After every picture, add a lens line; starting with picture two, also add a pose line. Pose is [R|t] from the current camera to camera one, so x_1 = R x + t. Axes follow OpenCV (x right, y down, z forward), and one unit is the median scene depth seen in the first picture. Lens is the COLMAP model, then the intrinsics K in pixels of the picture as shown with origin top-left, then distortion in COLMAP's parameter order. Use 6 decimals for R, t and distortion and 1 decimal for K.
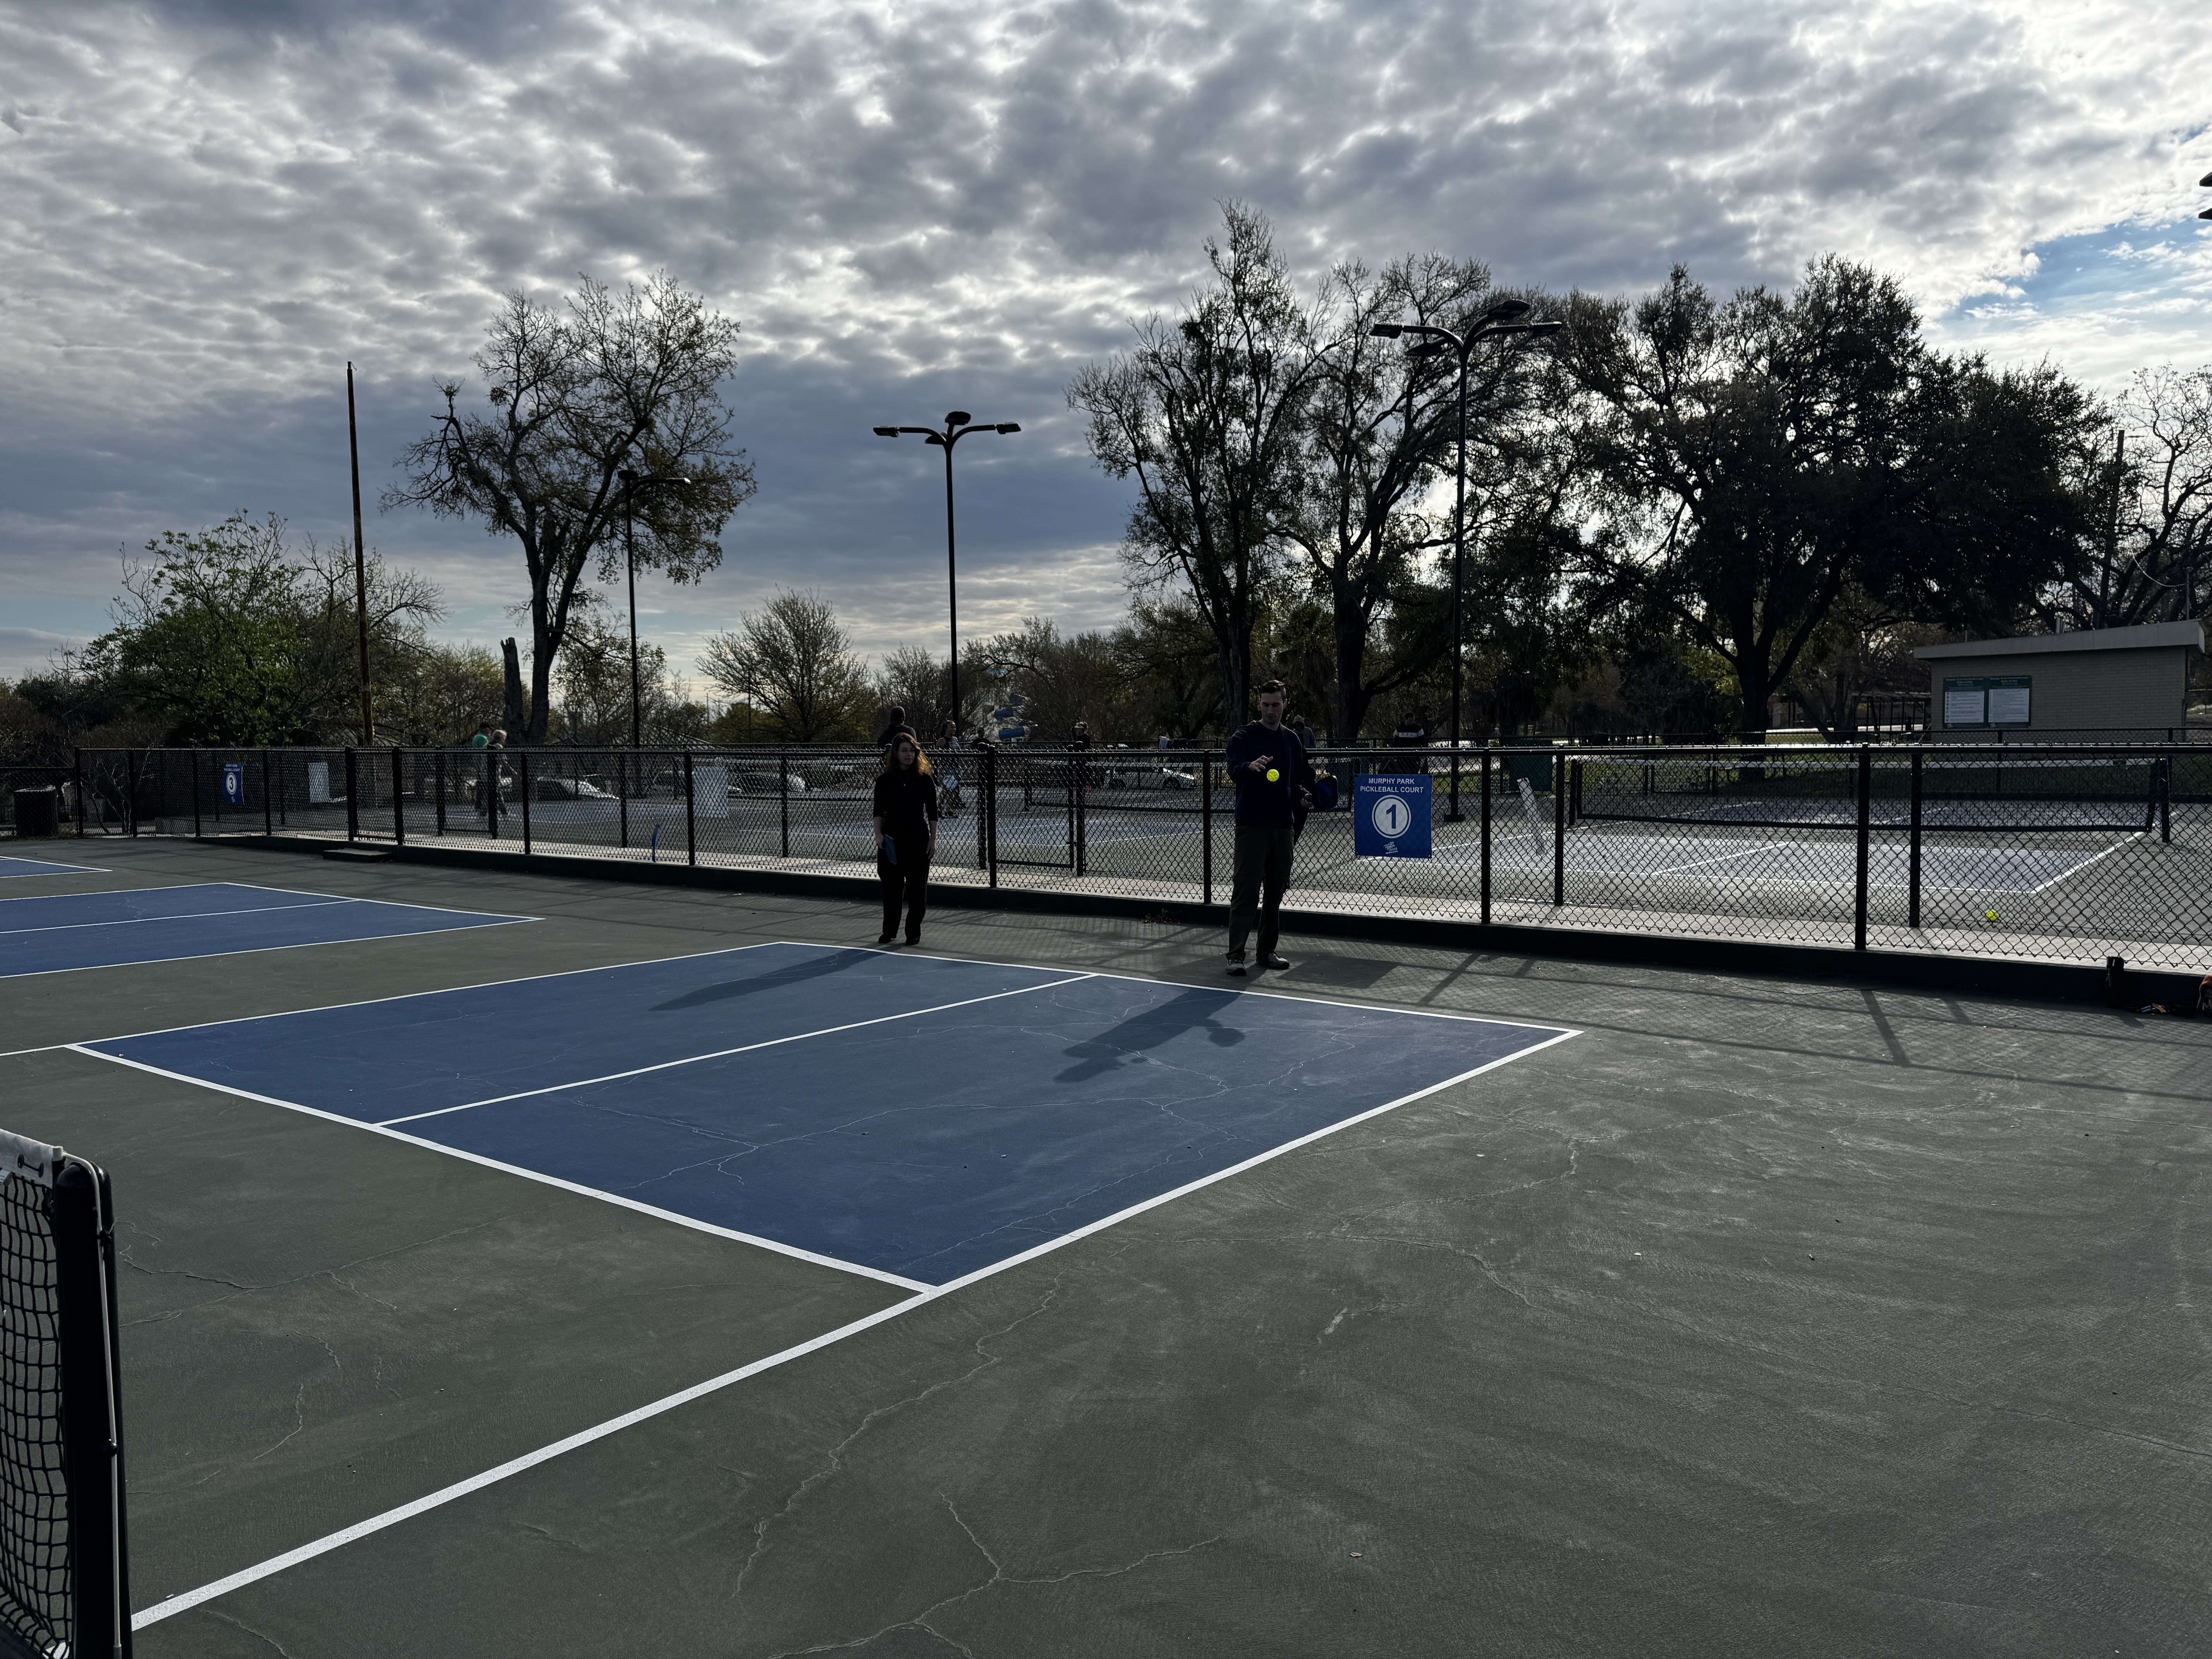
lens RADIAL K [[1525.4, 0, 1147.4], [0, 1525.4, 830.3], [0, 0, 1]] dist [0.148697, -0.243878]
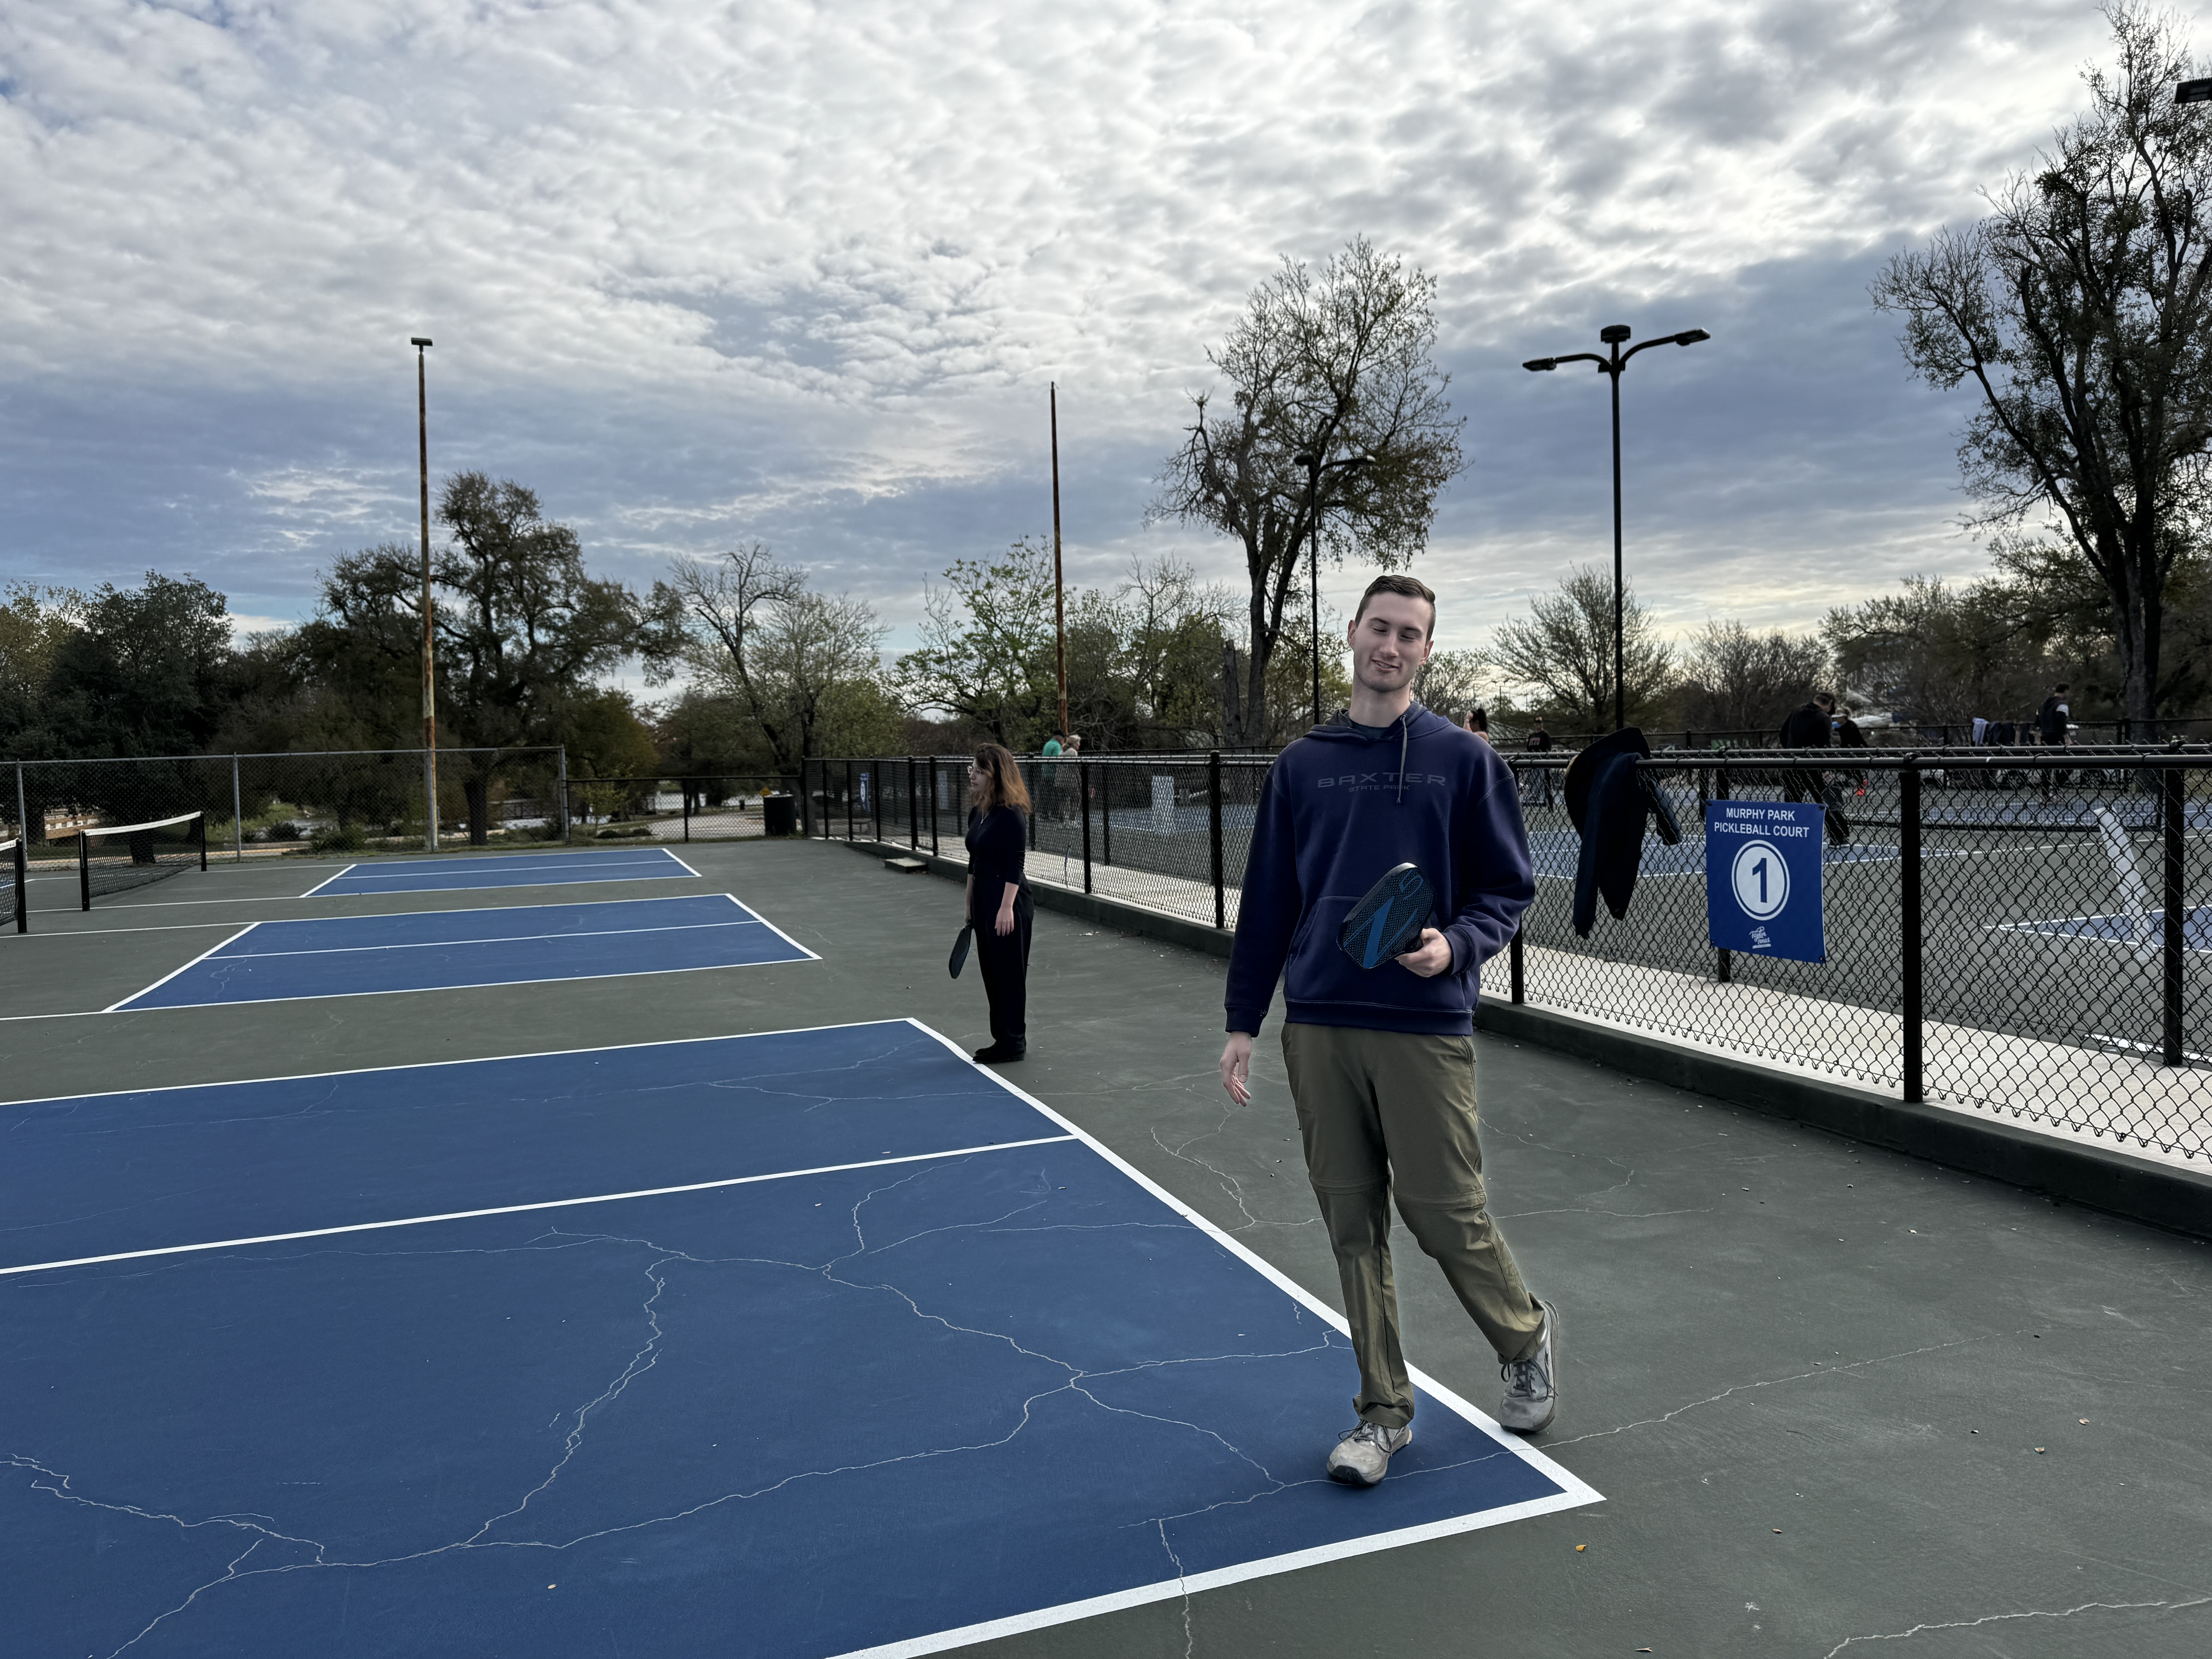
lens RADIAL K [[1586.7, 0, 1102.2], [0, 1586.7, 840.9], [0, 0, 1]] dist [0.073325, -0.068659]
pose [[0.853822, 0.011803, -0.520430, 0.115134], [-0.006613, 0.999908, 0.011828, -0.012578], [0.520522, -0.006658, 0.853822, 0.179553]]
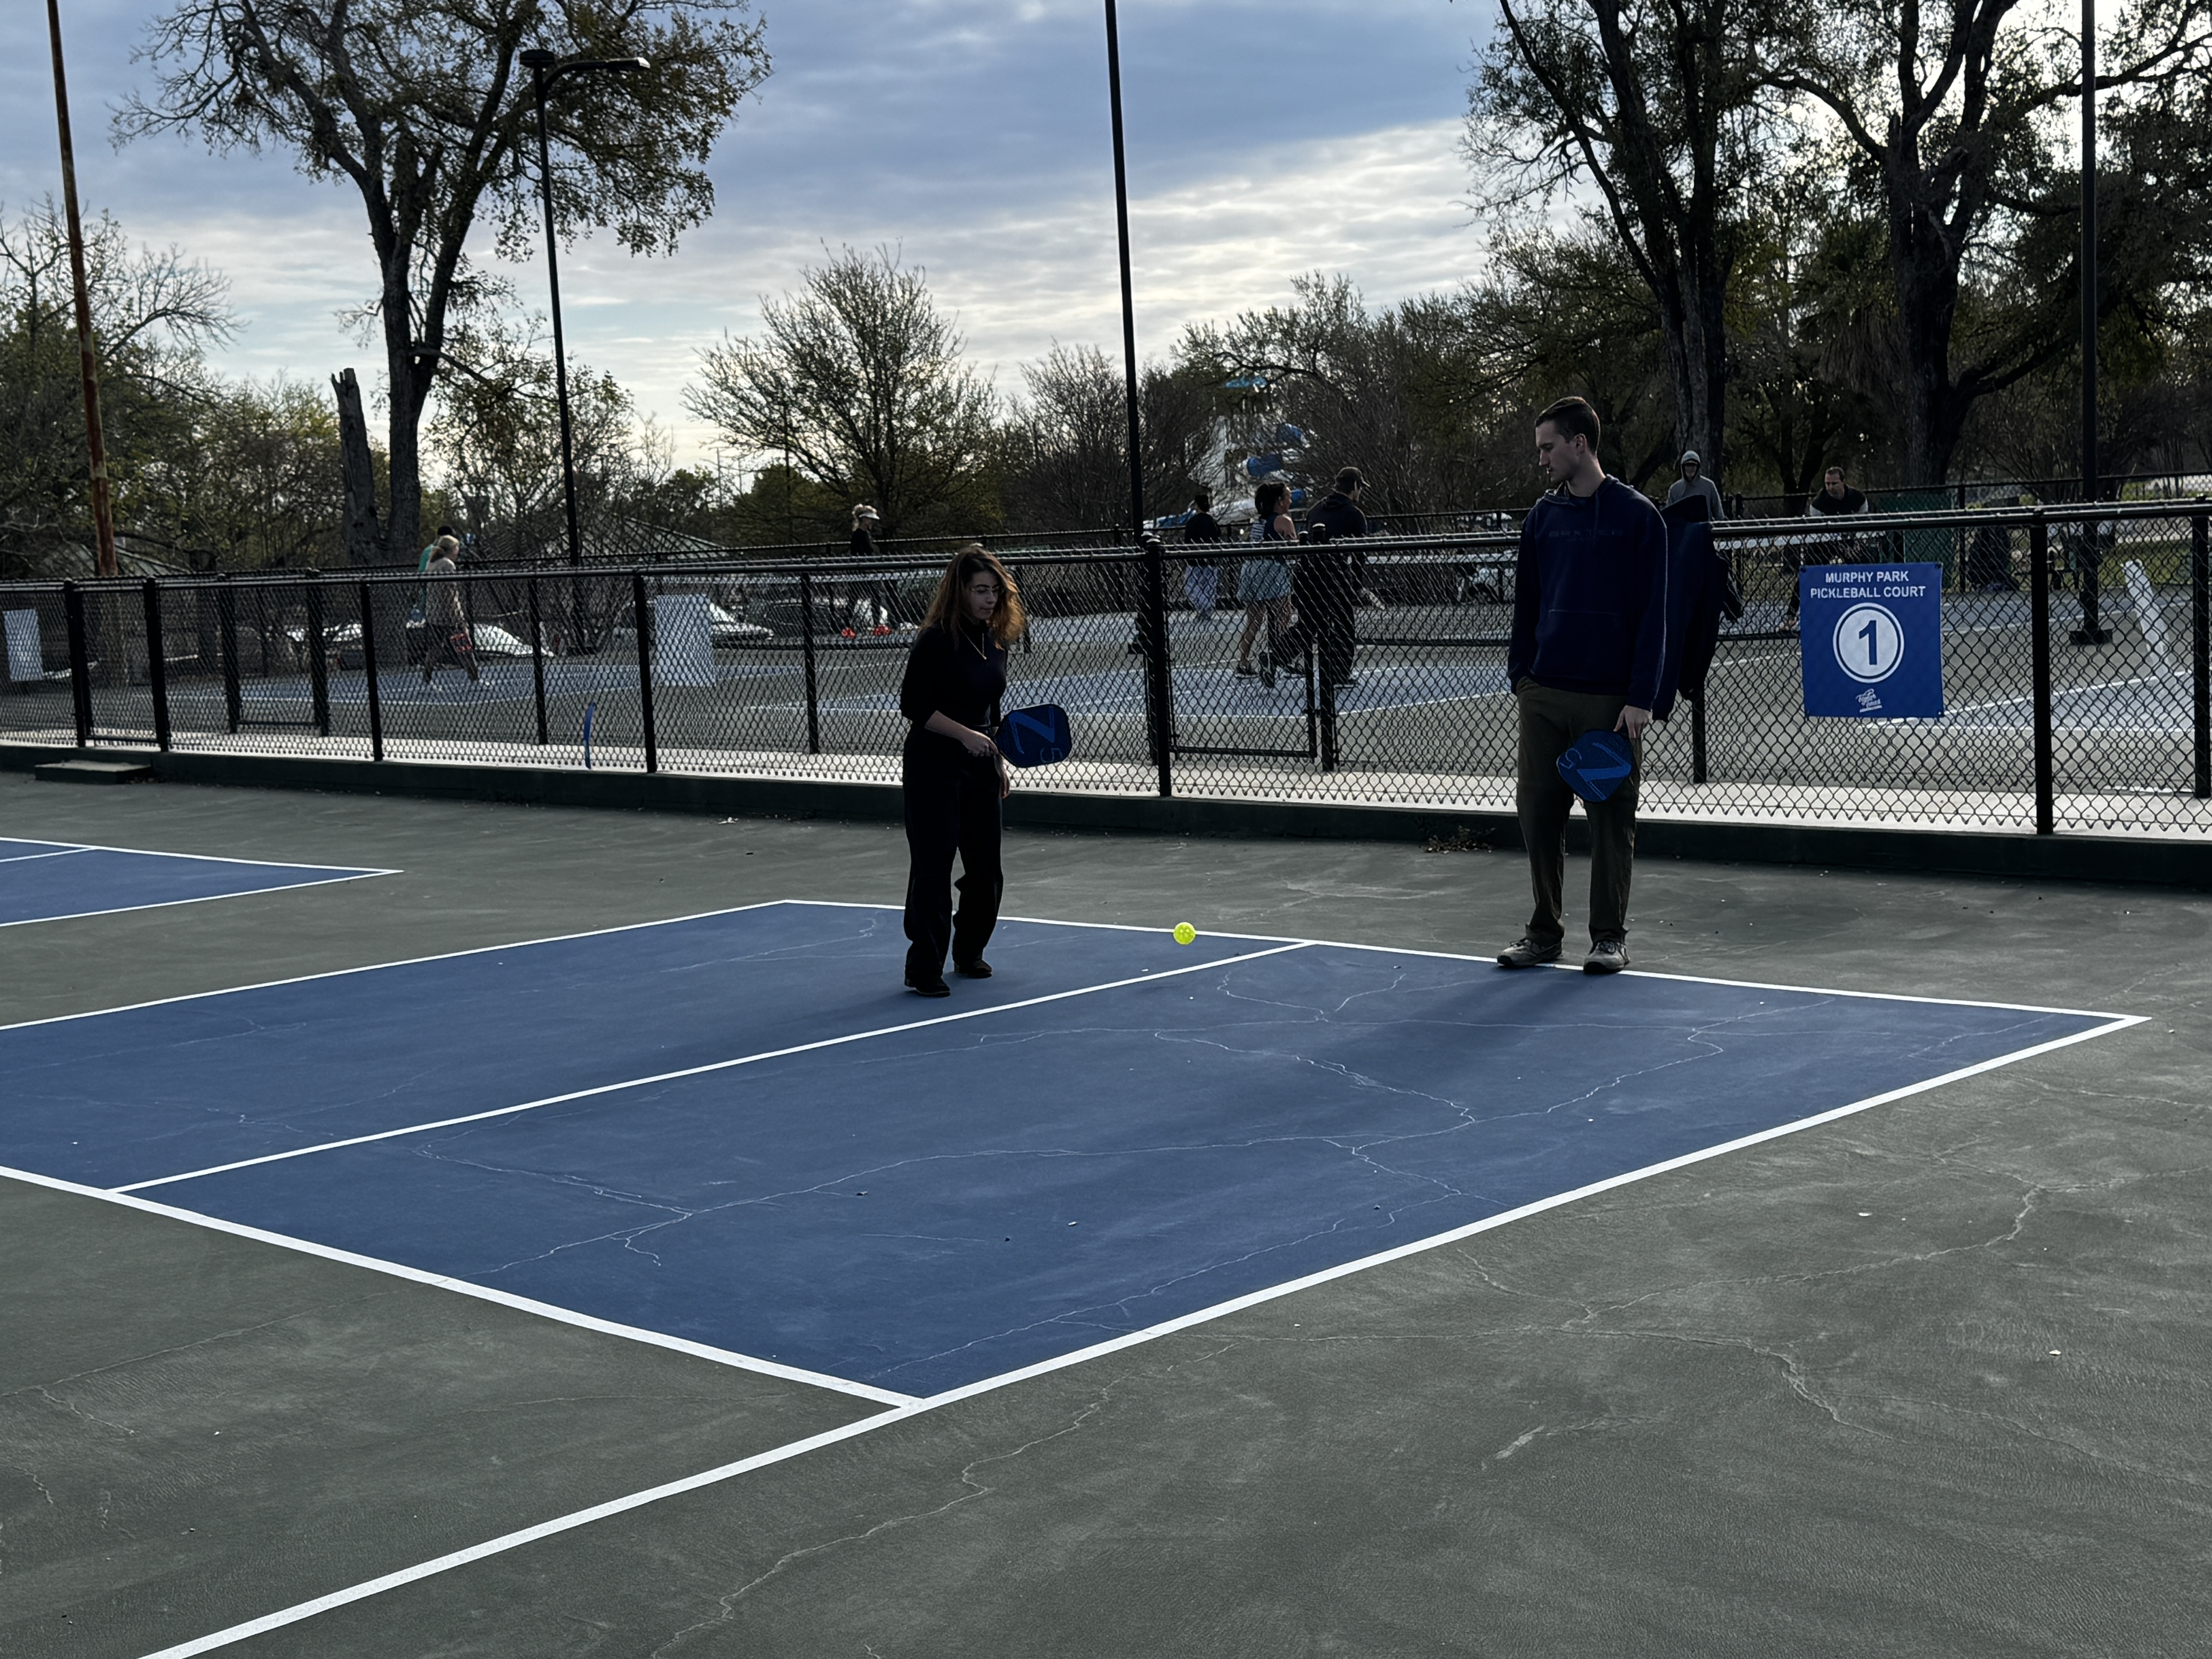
lens RADIAL K [[2967.3, 0, 1158.4], [0, 2967.3, 766.5], [0, 0, 1]] dist [0.136269, 0.005810]
pose [[0.990739, -0.030193, -0.132379, 0.022232], [0.033687, 0.999139, 0.024234, 0.000324], [0.131534, -0.028469, 0.990903, -0.036770]]
